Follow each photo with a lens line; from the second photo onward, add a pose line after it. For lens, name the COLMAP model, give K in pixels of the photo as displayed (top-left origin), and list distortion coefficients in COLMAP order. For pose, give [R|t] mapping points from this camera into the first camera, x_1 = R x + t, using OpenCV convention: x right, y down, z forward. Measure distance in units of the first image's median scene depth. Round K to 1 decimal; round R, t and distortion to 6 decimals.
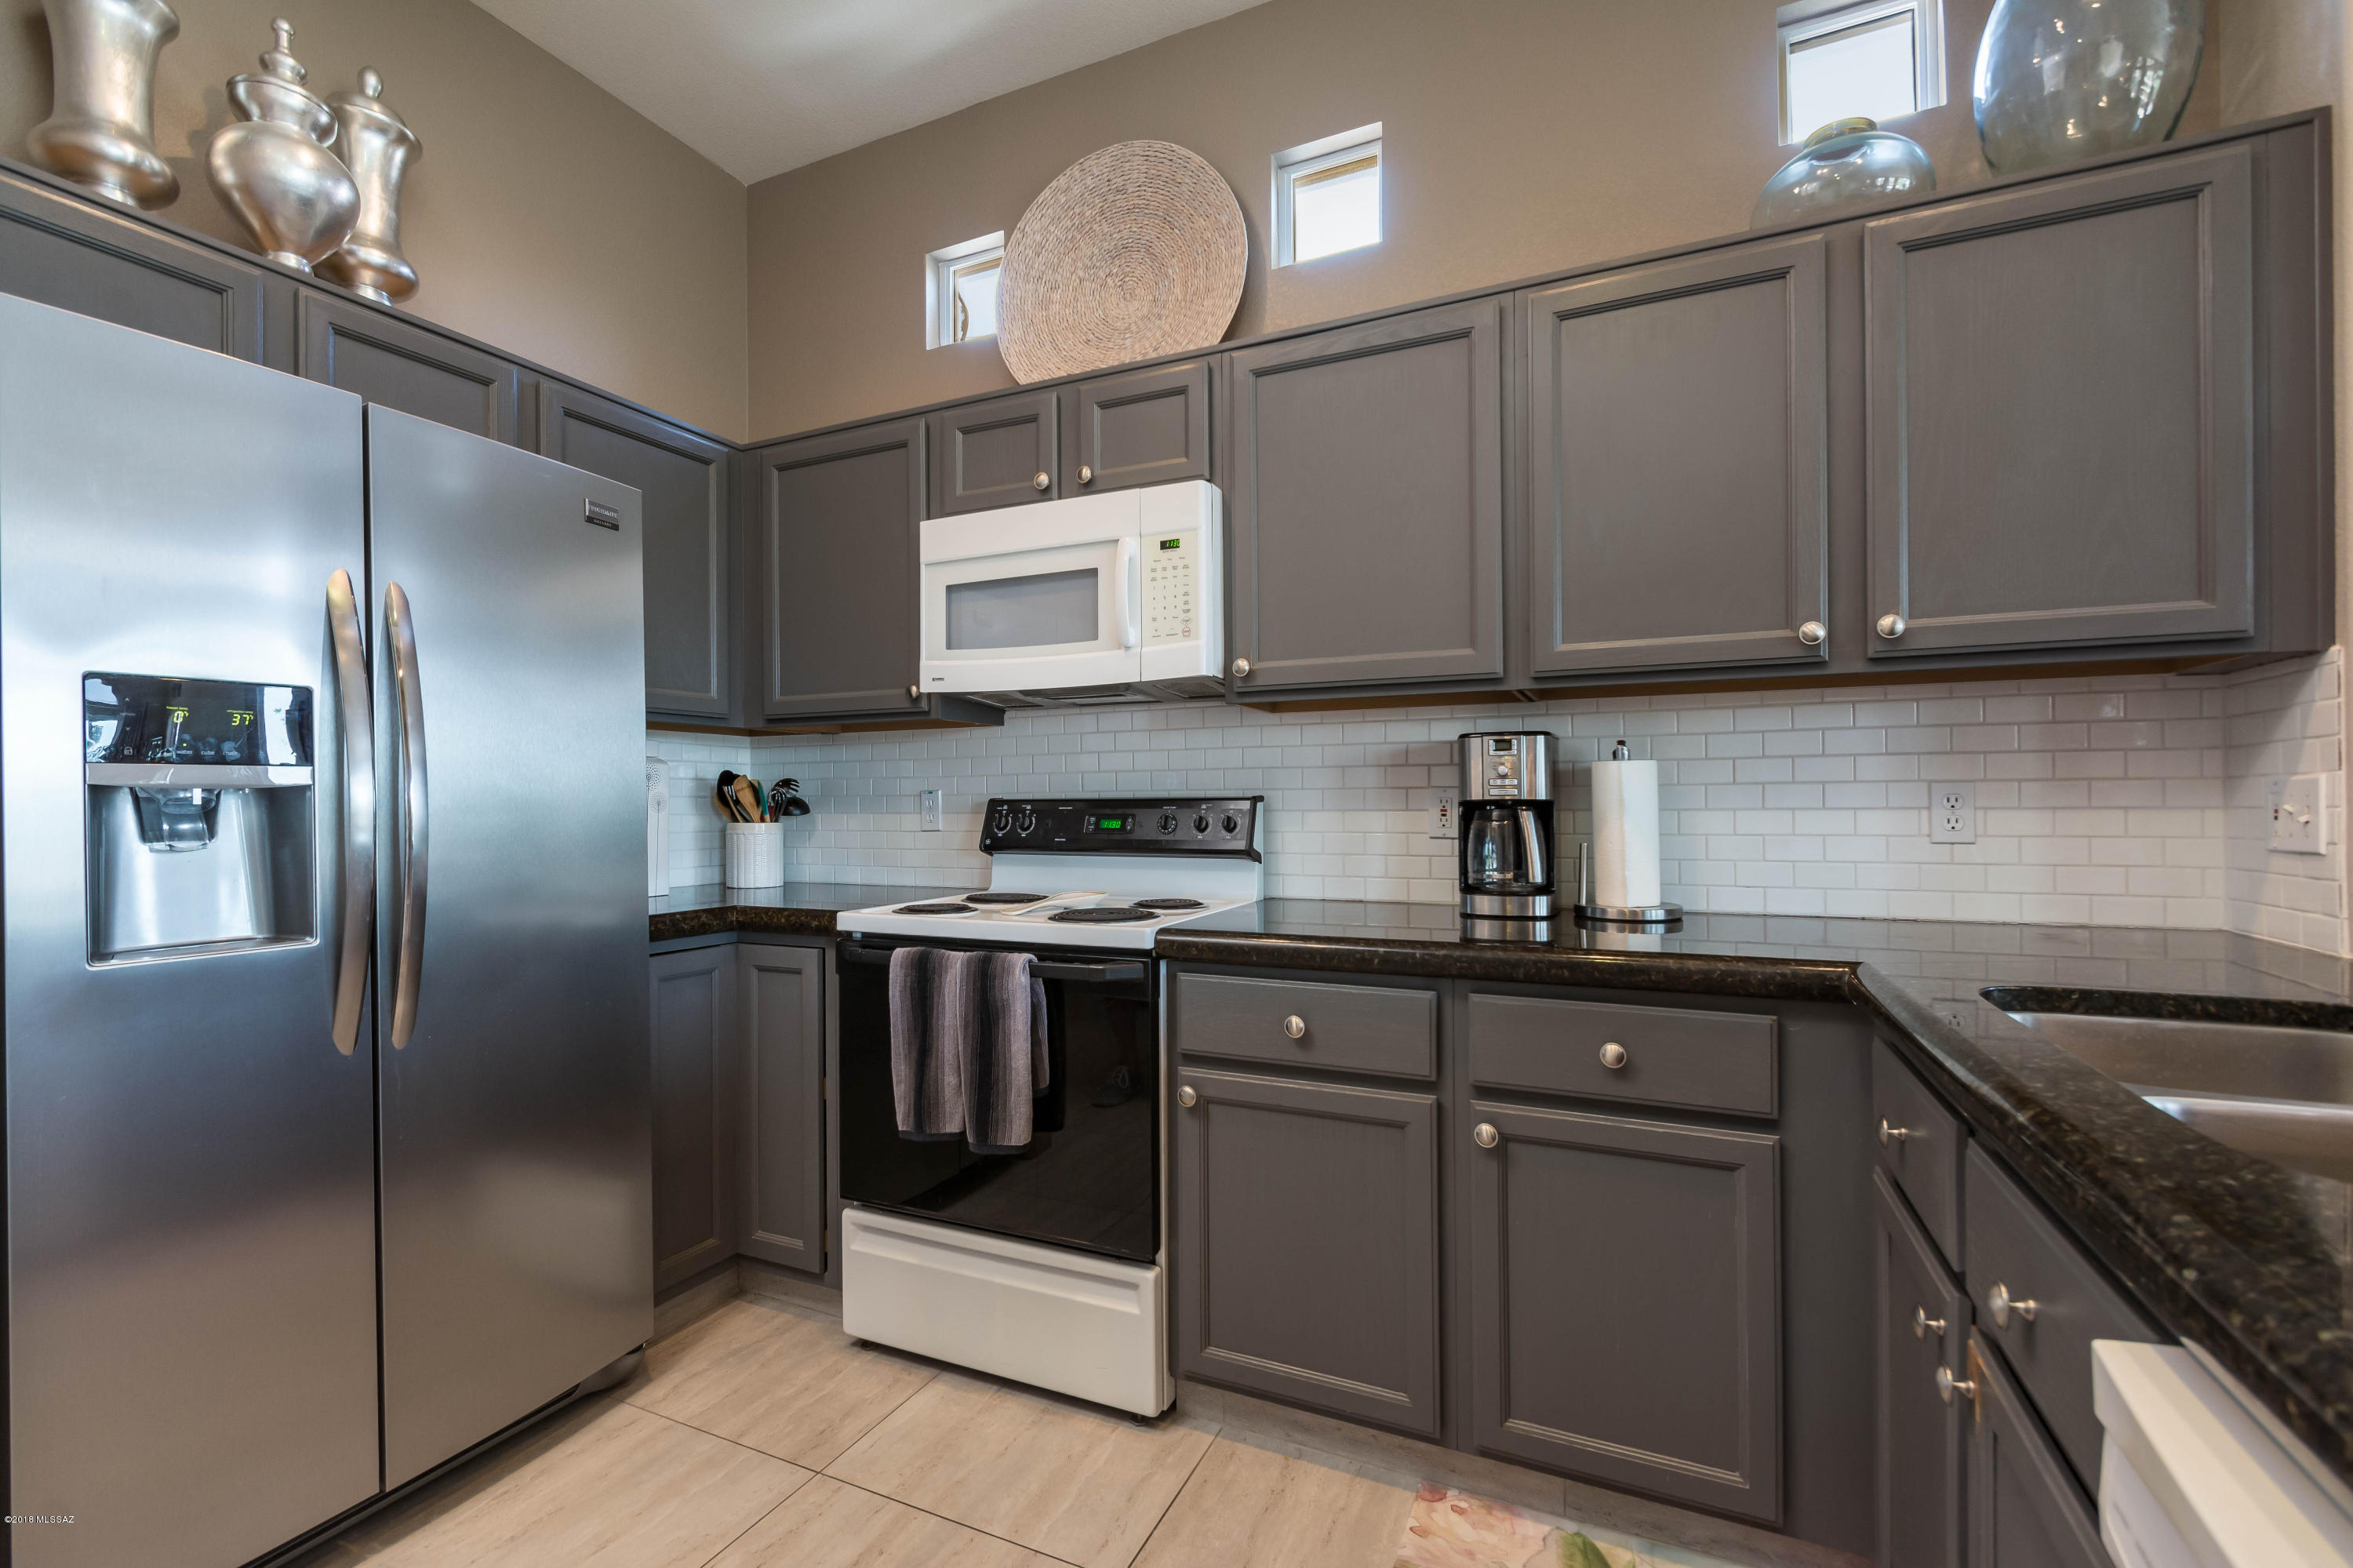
lens RADIAL K [[1022.9, 0, 1162.0], [0, 1022.9, 795.2], [0, 0, 1]] dist [0.009199, -0.005856]
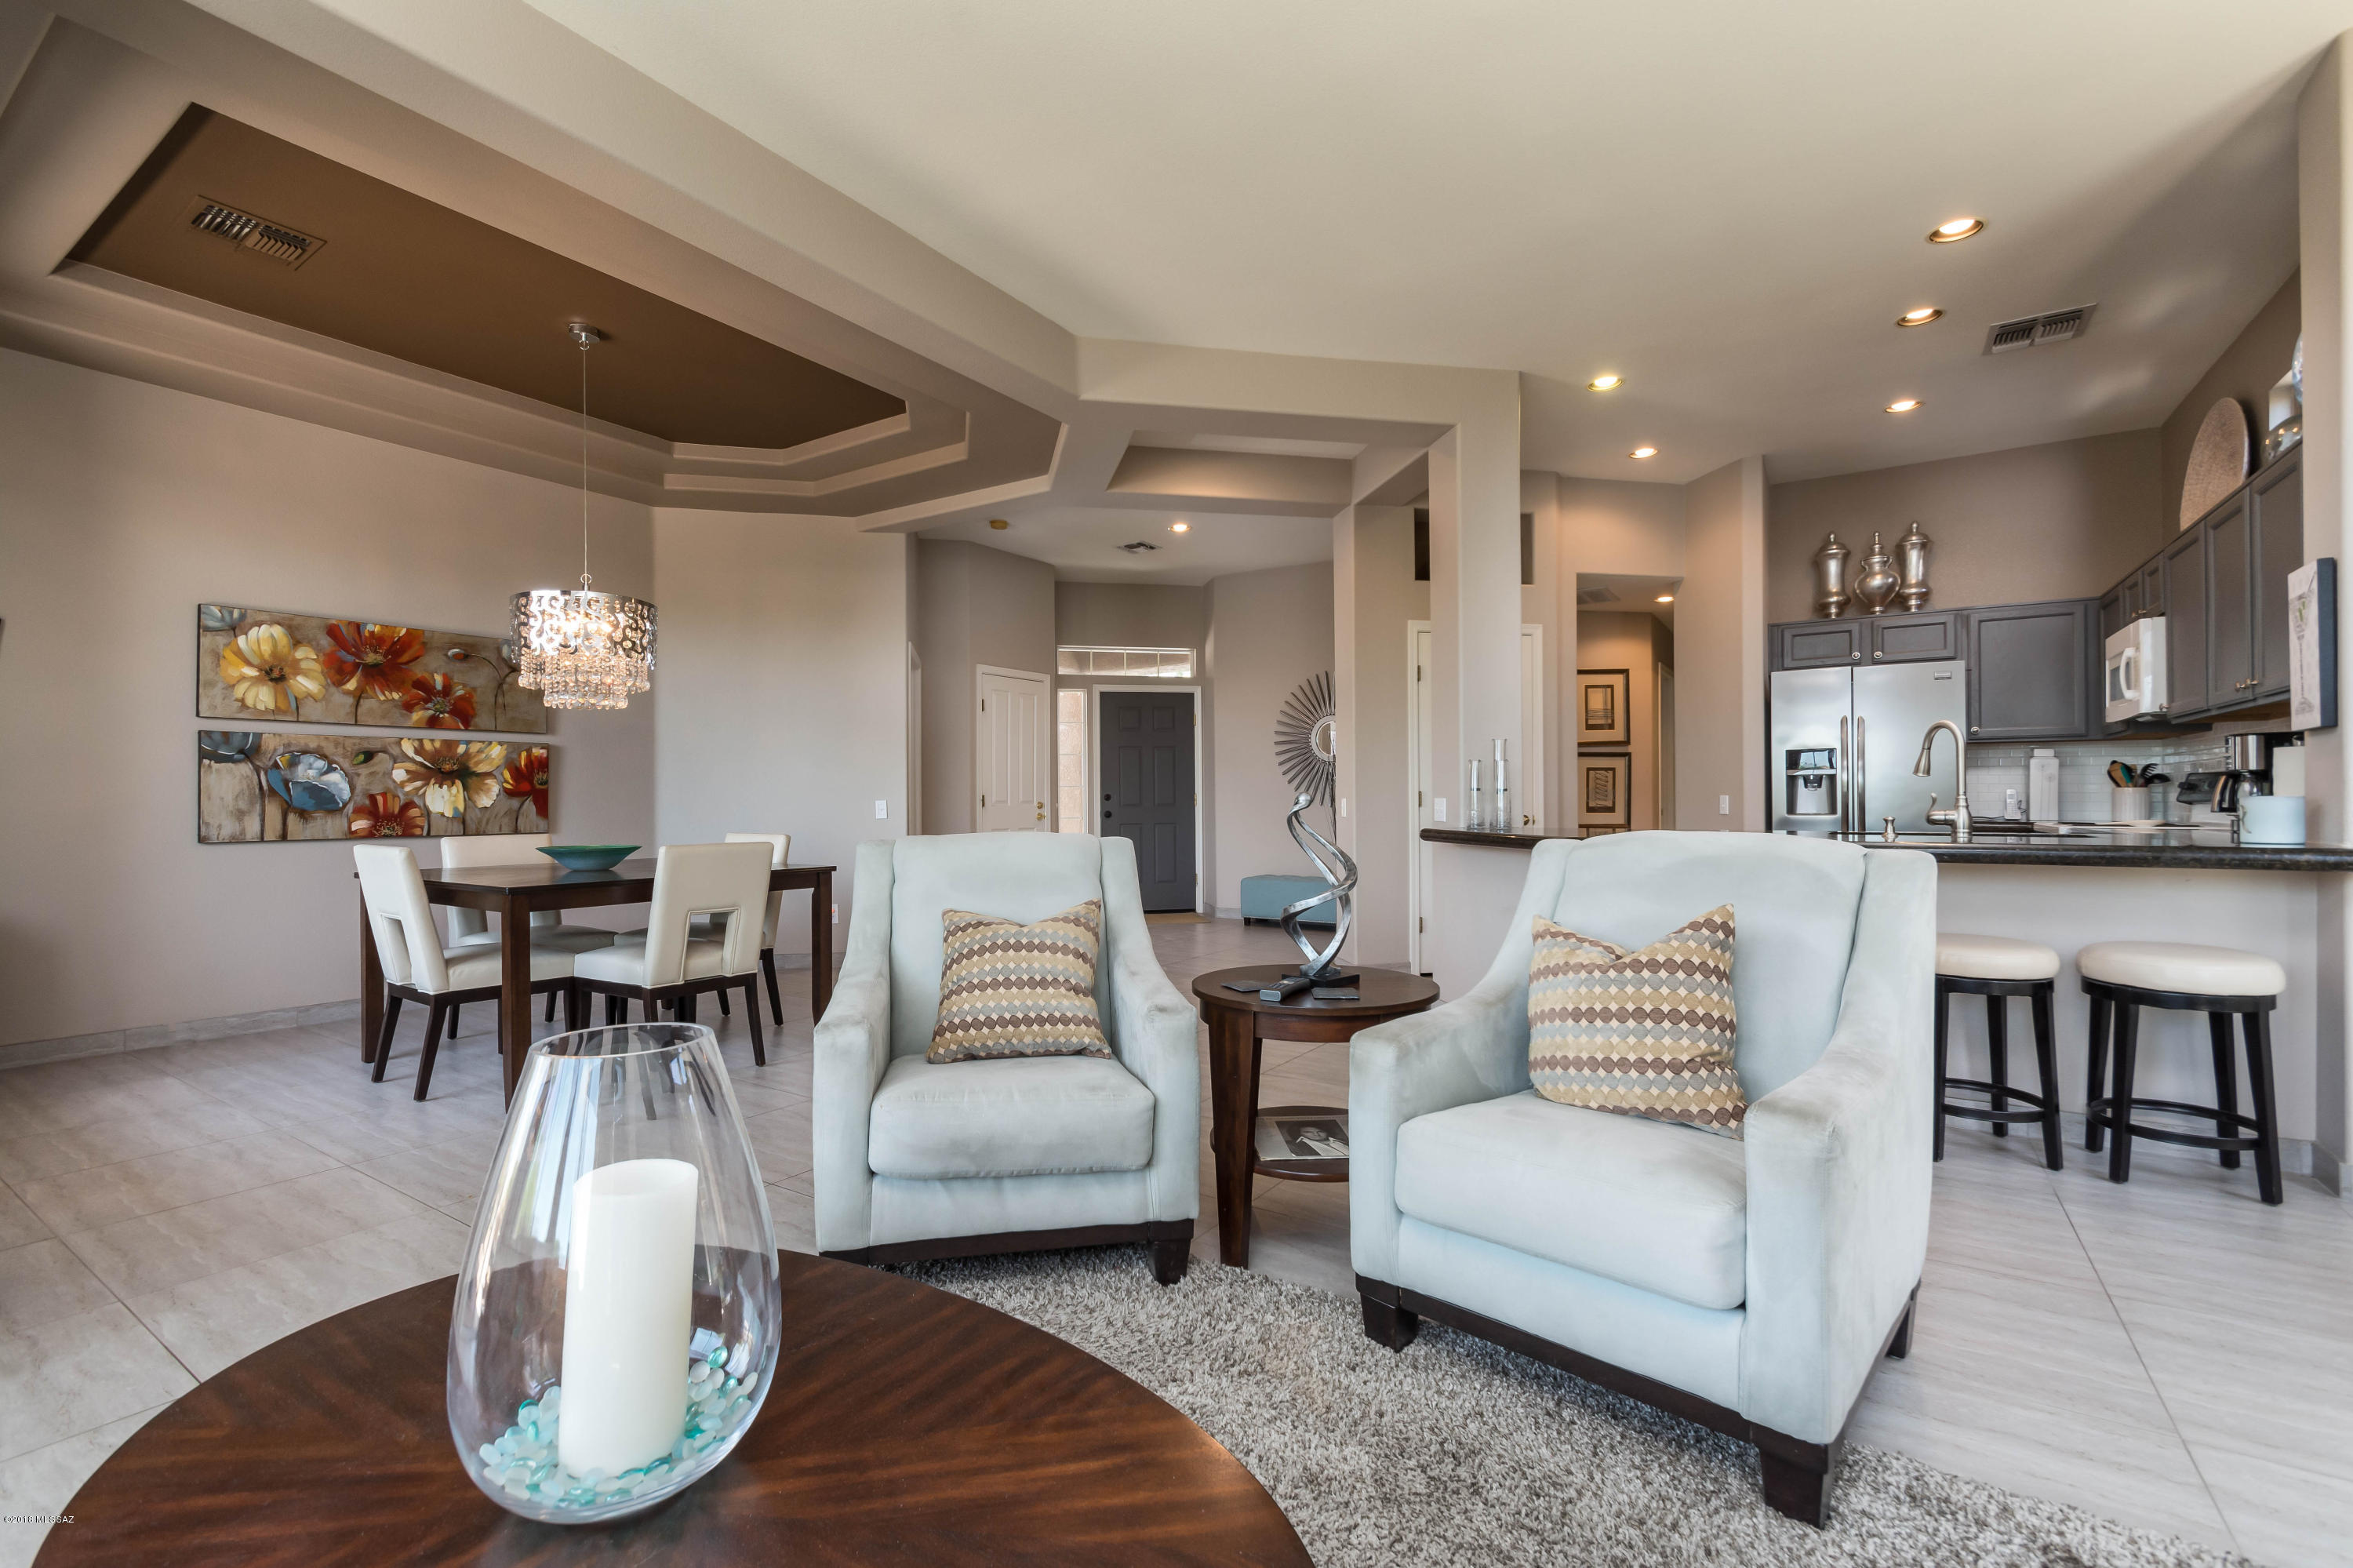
lens RADIAL K [[1024.1, 0, 1167.3], [0, 1024.1, 793.9], [0, 0, 1]] dist [-0.000203, -0.006572]
pose [[-0.144934, 0.000310, -0.989441, 2.238259], [0.010770, 0.999941, -0.001265, 0.026398], [0.989383, -0.010840, -0.144929, -0.626844]]
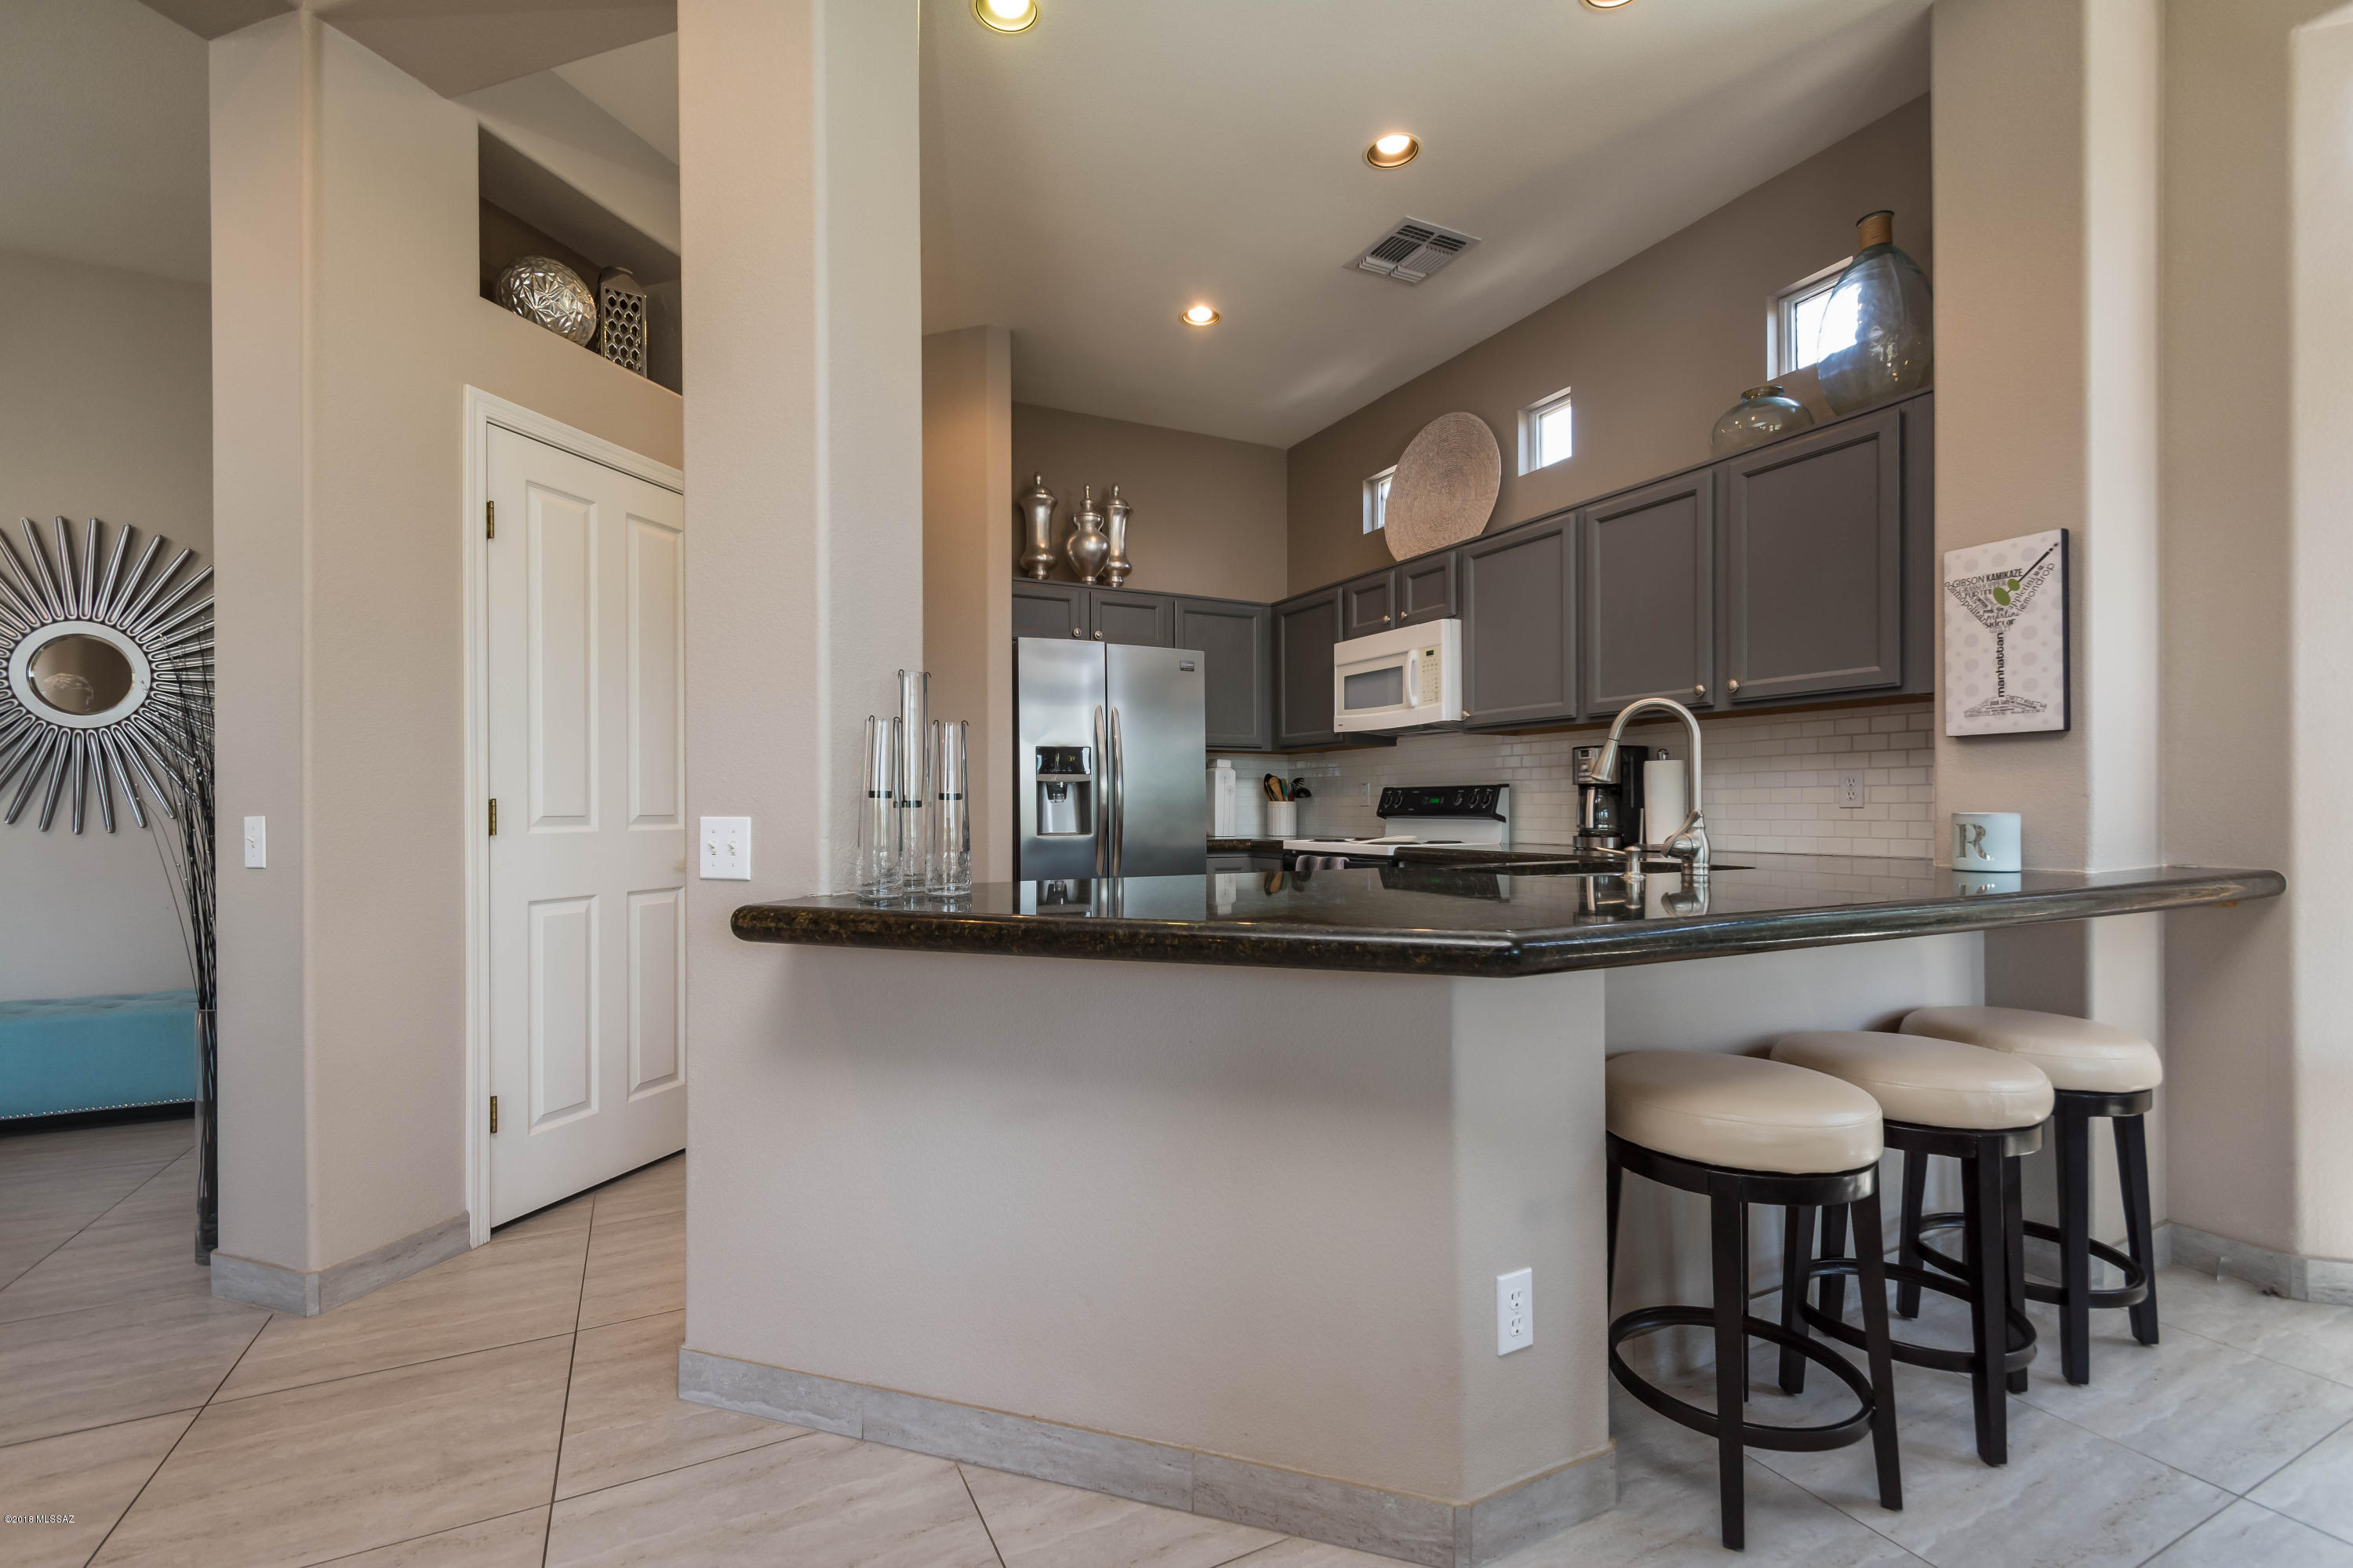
lens RADIAL K [[1022.9, 0, 1162.0], [0, 1022.9, 795.2], [0, 0, 1]] dist [0.009199, -0.005856]
pose [[0.783860, -0.001366, -0.620936, 0.773334], [-0.000127, 0.999997, -0.002359, 0.025774], [0.620937, 0.001928, 0.783858, -0.785094]]
